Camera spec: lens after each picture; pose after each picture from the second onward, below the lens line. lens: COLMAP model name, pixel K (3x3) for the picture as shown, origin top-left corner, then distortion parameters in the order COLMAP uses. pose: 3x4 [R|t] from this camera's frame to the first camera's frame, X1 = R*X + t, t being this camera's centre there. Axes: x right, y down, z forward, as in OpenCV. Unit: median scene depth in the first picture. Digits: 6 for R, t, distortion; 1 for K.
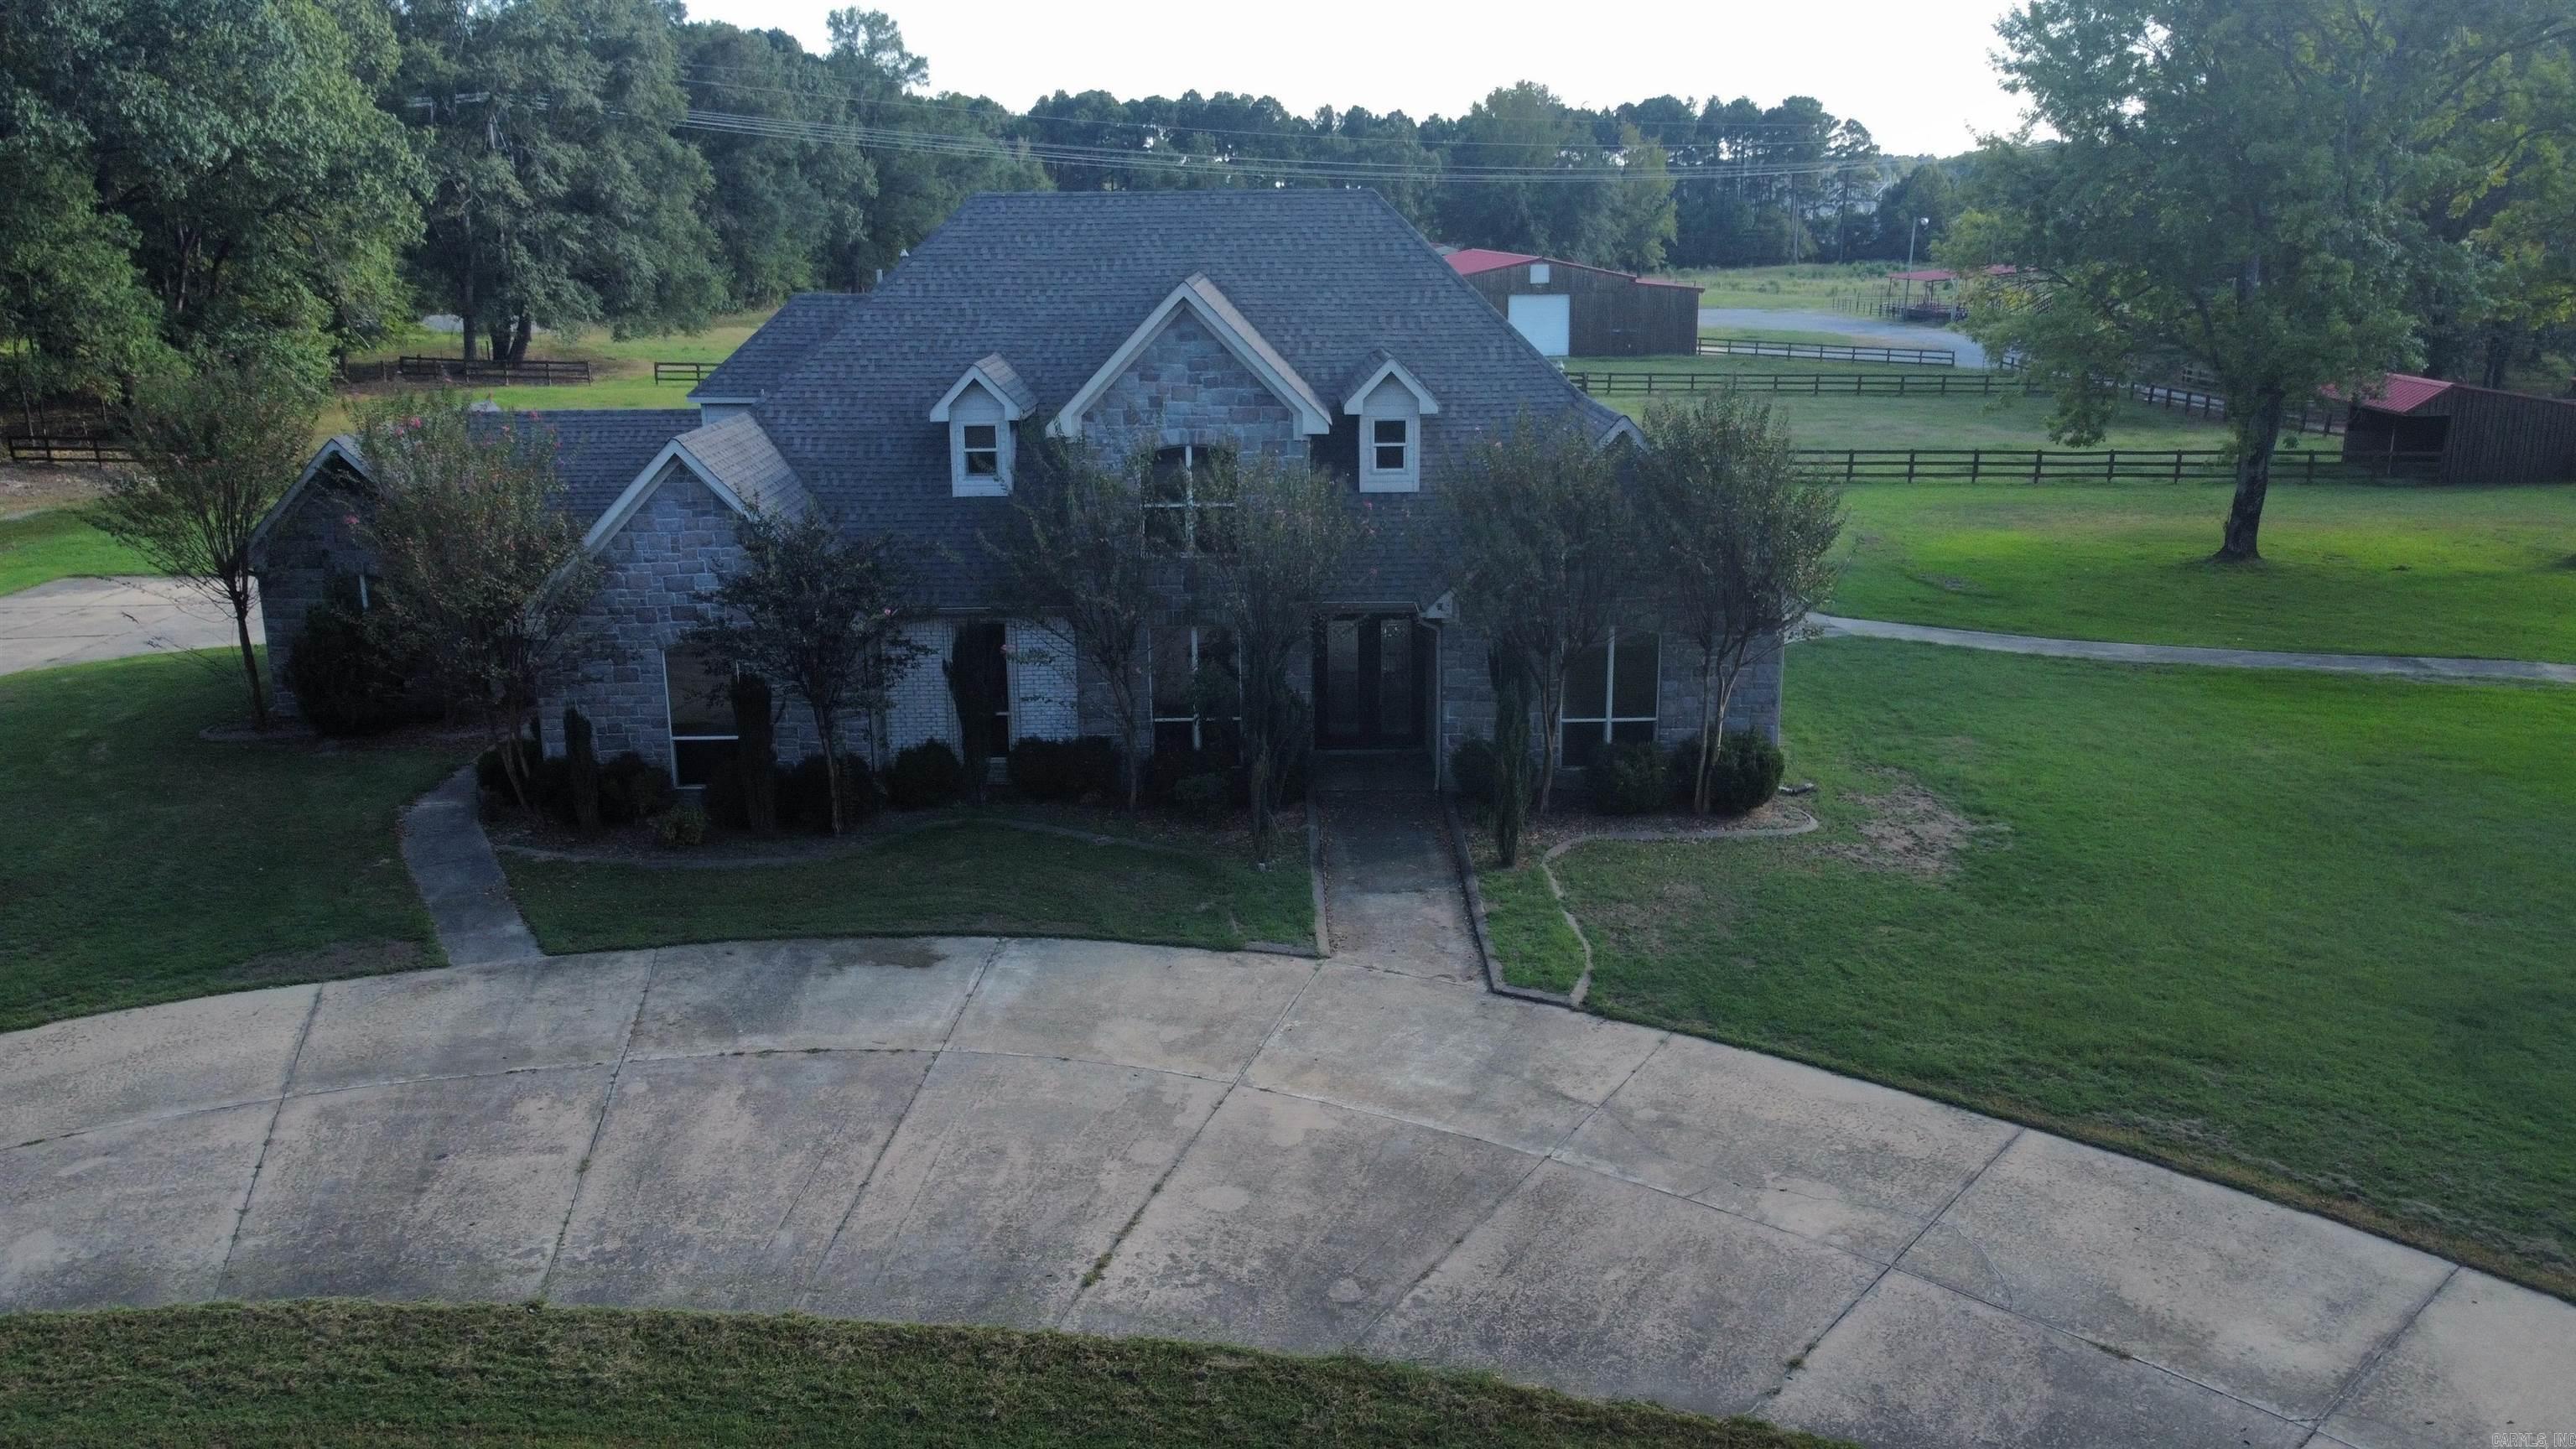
lens RADIAL K [[1946.8, 0, 1288.0], [0, 1946.8, 724.5], [0, 0, 1]] dist [-0.003150, -0.010834]
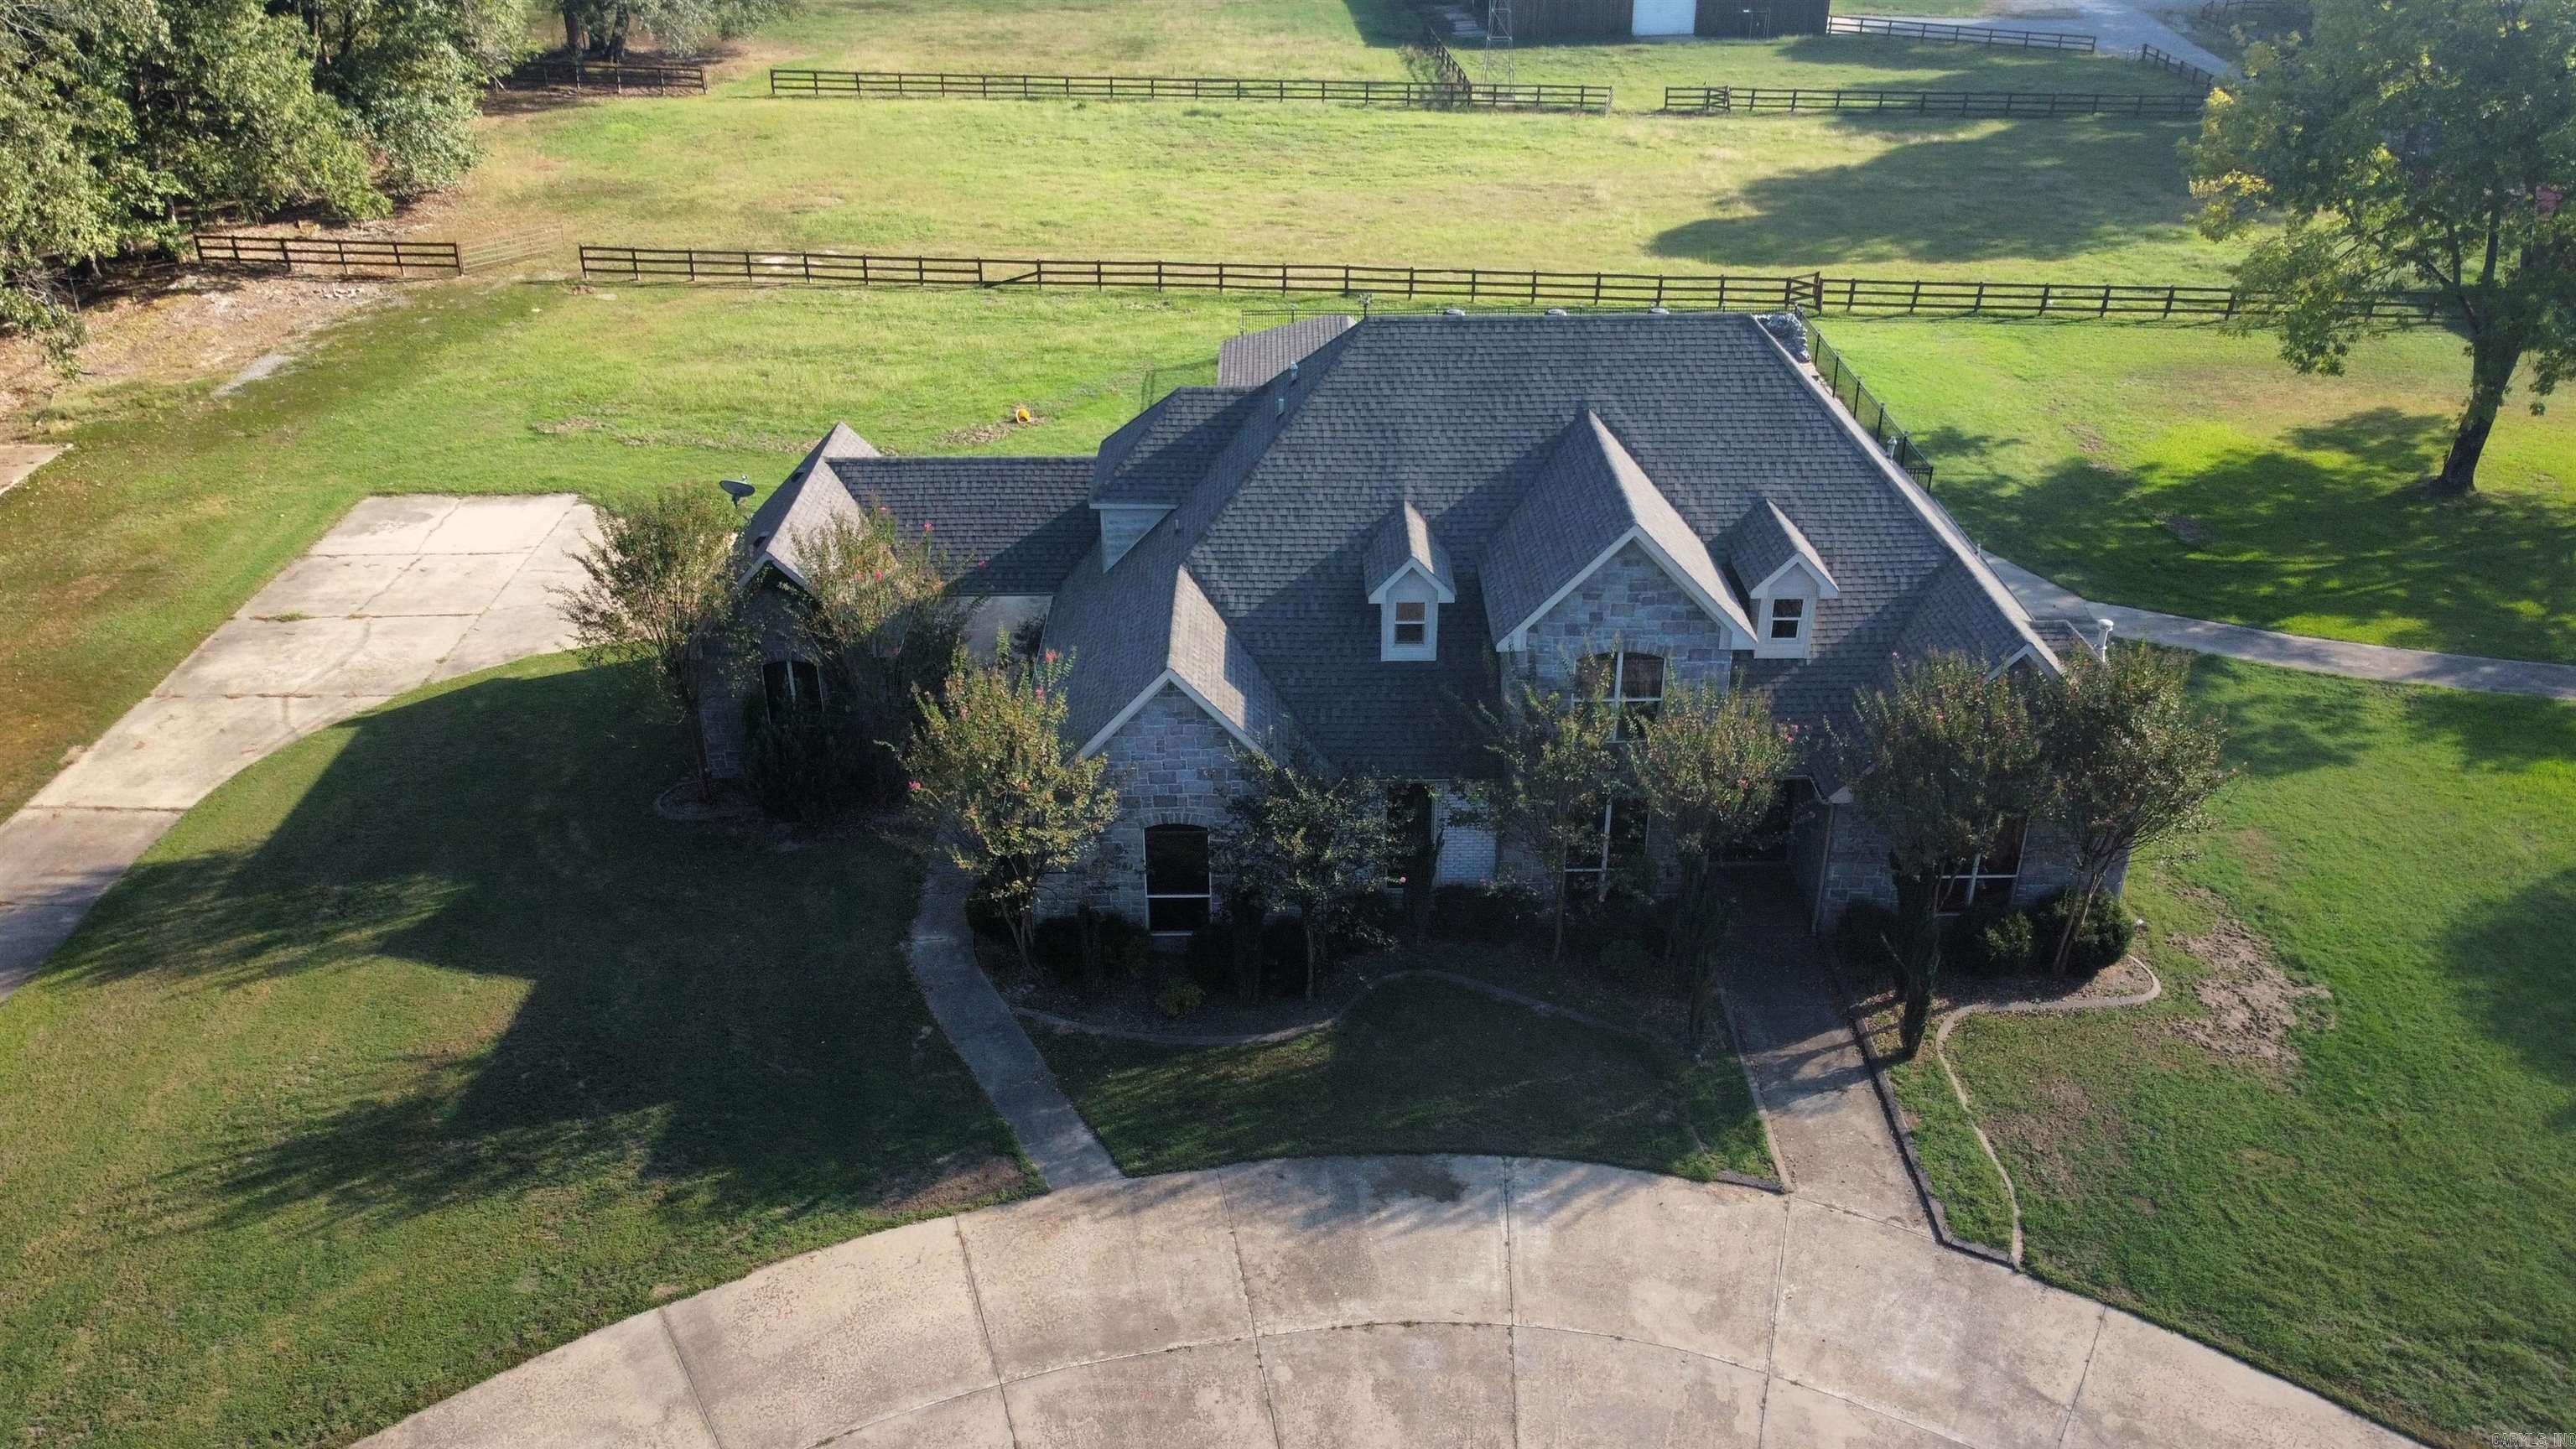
lens RADIAL K [[1946.8, 0, 1288.0], [0, 1946.8, 724.5], [0, 0, 1]] dist [-0.003150, -0.010834]
pose [[0.999977, 0.006700, -0.000523, -0.290253], [-0.006394, 0.972500, 0.232817, -0.435950], [0.002068, -0.232808, 0.972521, -0.091382]]
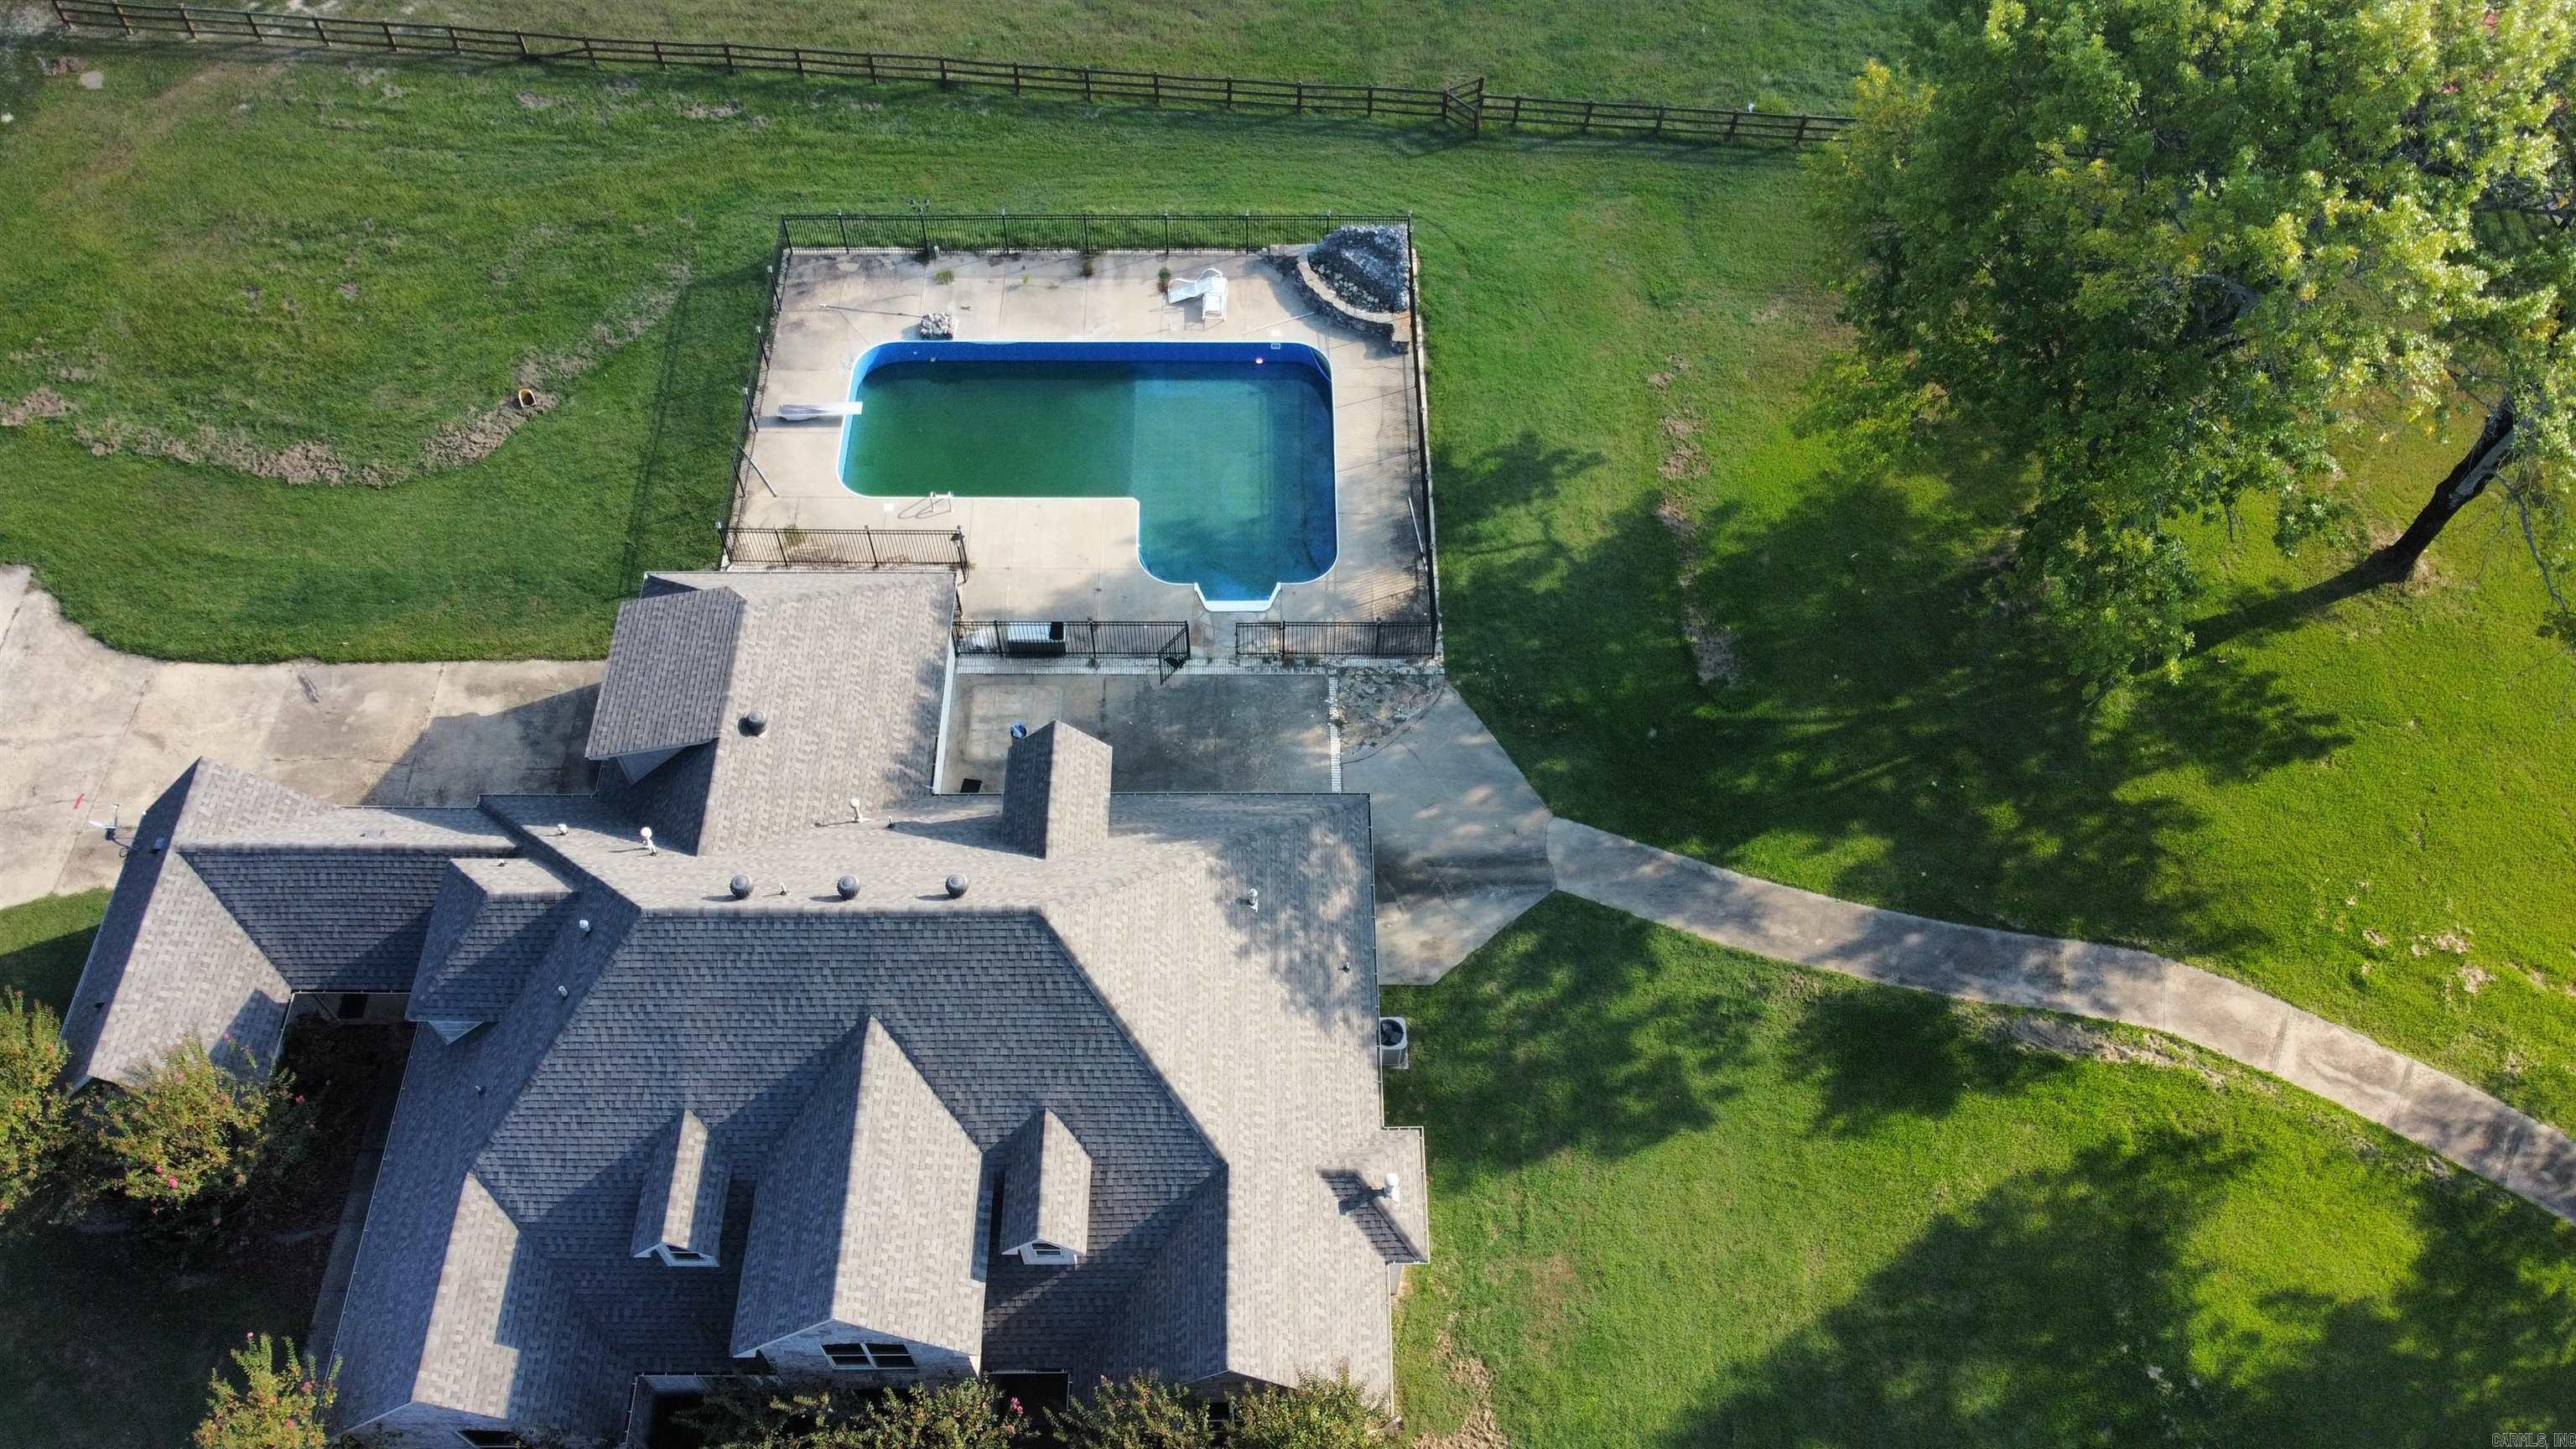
lens RADIAL K [[1946.8, 0, 1288.0], [0, 1946.8, 724.5], [0, 0, 1]] dist [-0.003150, -0.010834]
pose [[0.999794, 0.013683, 0.015013, 0.221300], [-0.020176, 0.754661, 0.655805, -1.445511], [-0.002357, -0.655972, 0.754781, 0.446081]]
